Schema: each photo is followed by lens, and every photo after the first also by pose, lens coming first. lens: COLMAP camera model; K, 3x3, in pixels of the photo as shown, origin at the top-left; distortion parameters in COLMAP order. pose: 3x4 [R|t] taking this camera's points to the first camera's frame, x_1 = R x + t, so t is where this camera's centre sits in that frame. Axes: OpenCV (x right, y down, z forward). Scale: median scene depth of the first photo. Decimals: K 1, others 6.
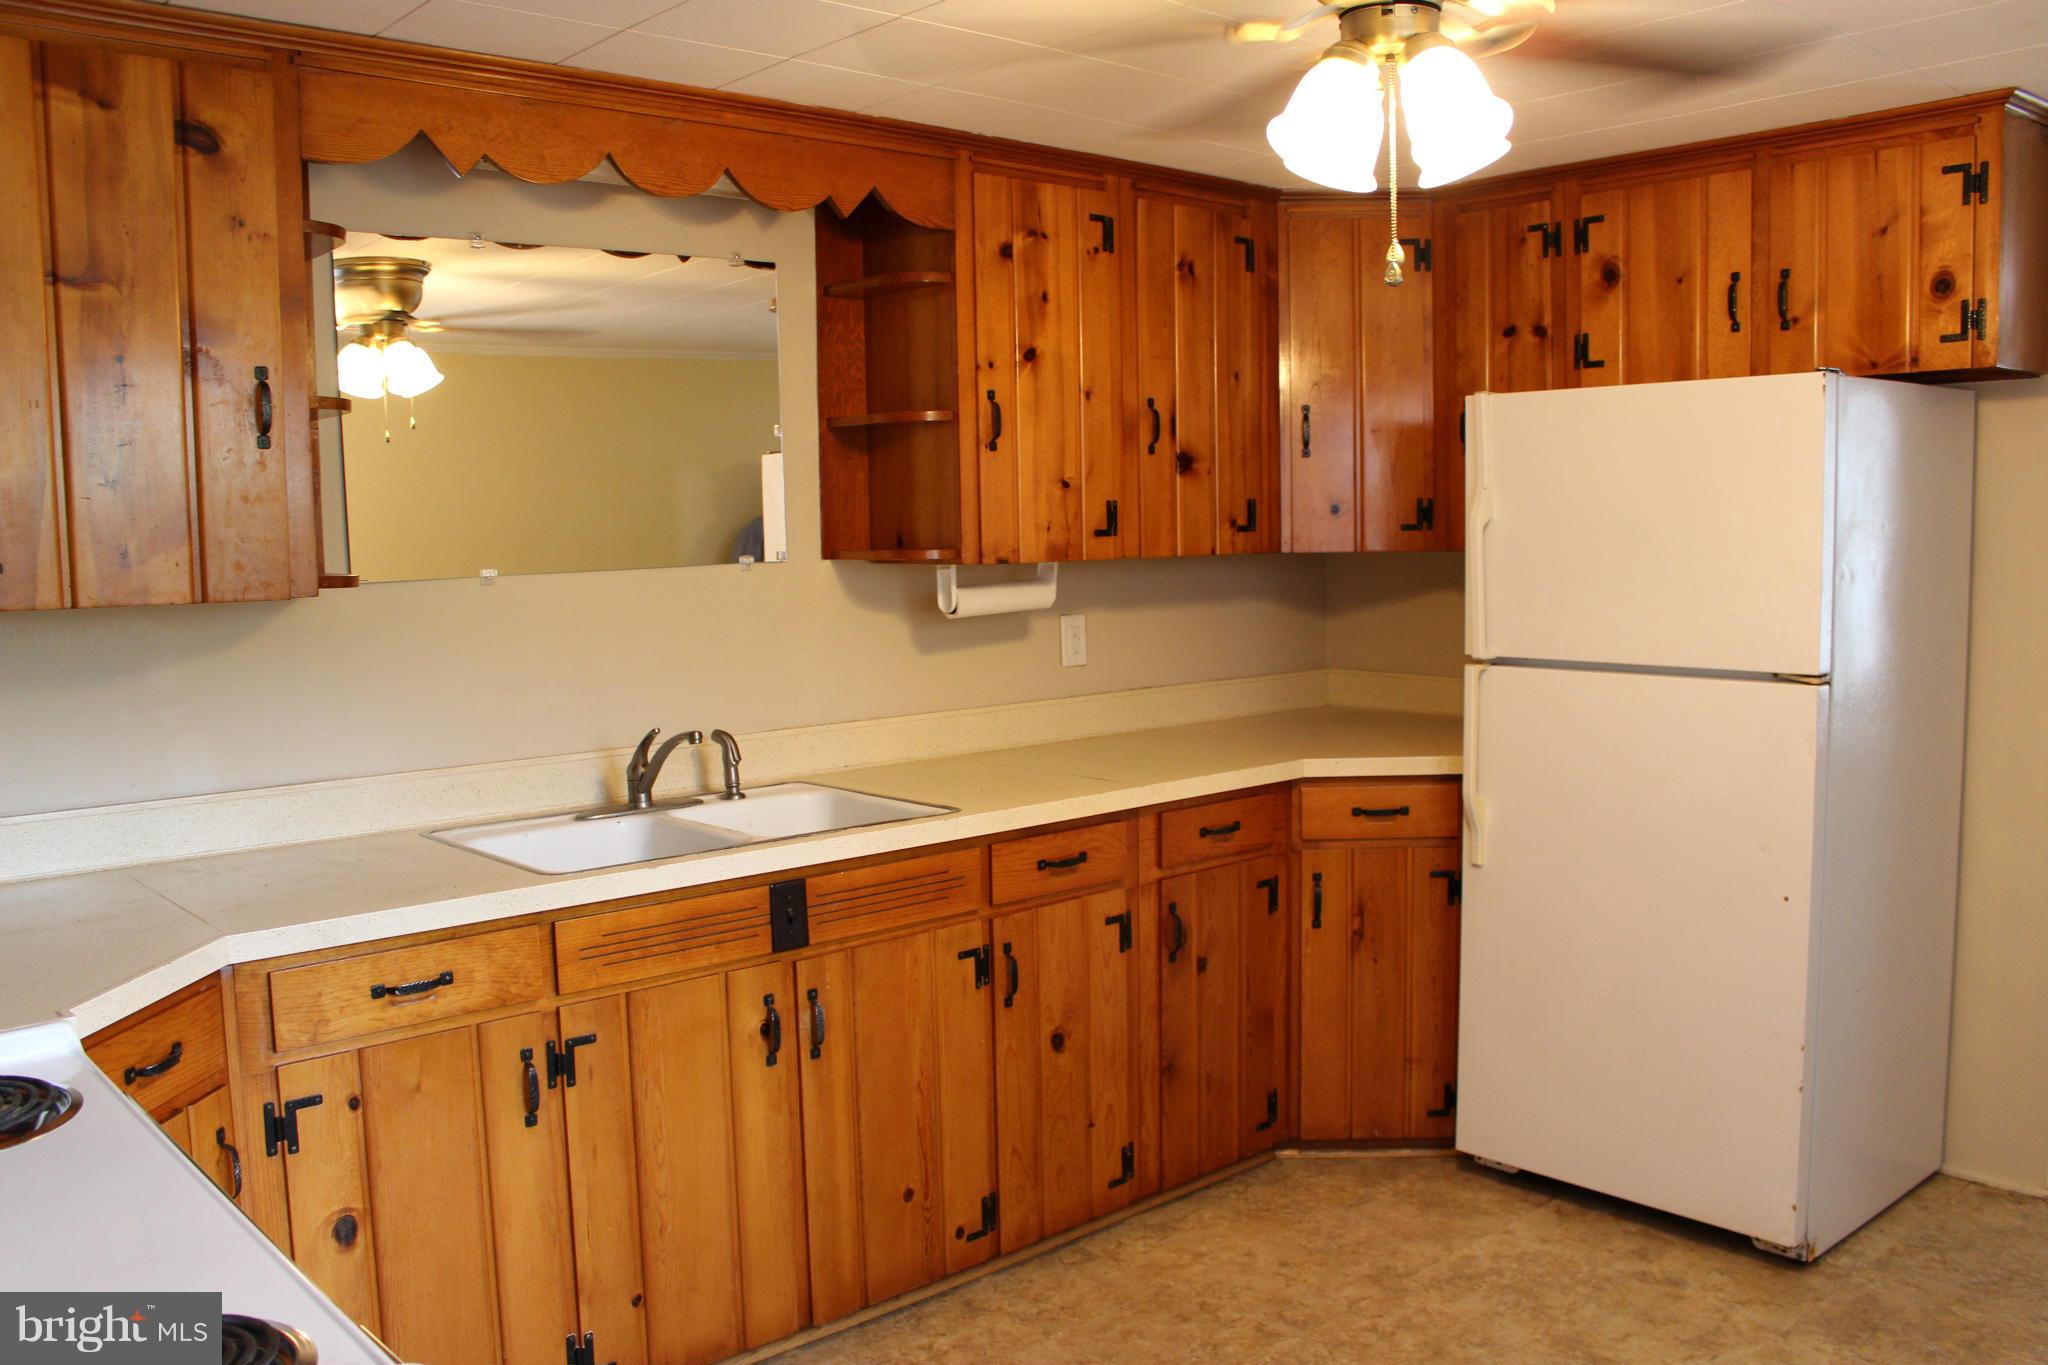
lens RADIAL K [[1702.0, 0, 1019.6], [0, 1702.0, 678.6], [0, 0, 1]] dist [-0.116975, 0.051290]
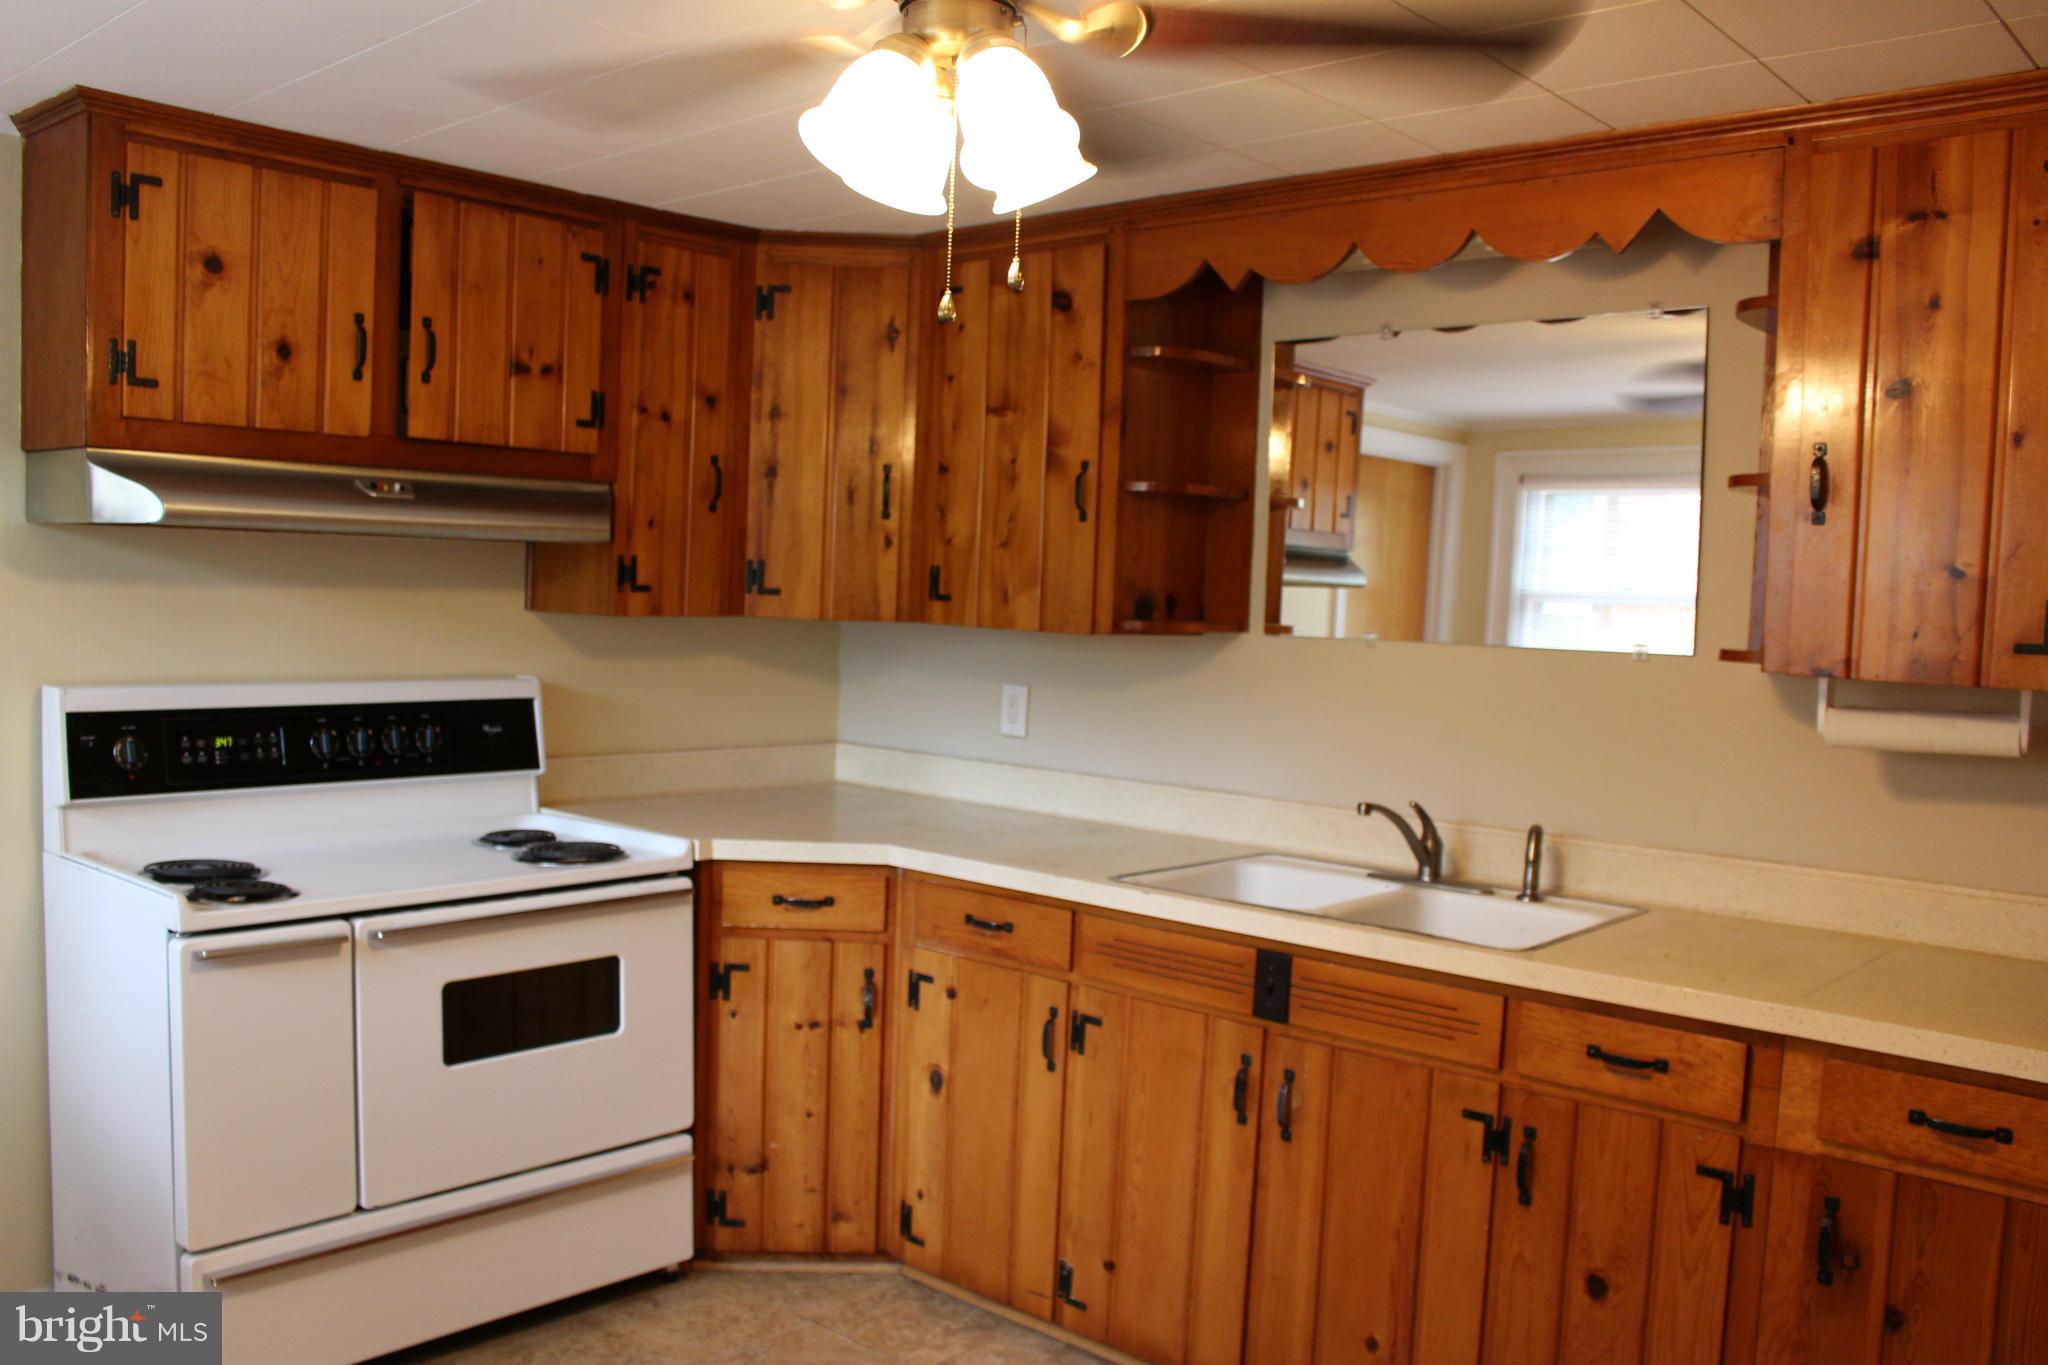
lens RADIAL K [[1702.0, 0, 1016.3], [0, 1702.0, 693.5], [0, 0, 1]] dist [-0.116975, 0.051290]
pose [[0.118070, 0.086040, -0.989271, 0.786780], [-0.129732, 0.989037, 0.070536, -0.078422], [0.984494, 0.120012, 0.127937, 0.675771]]
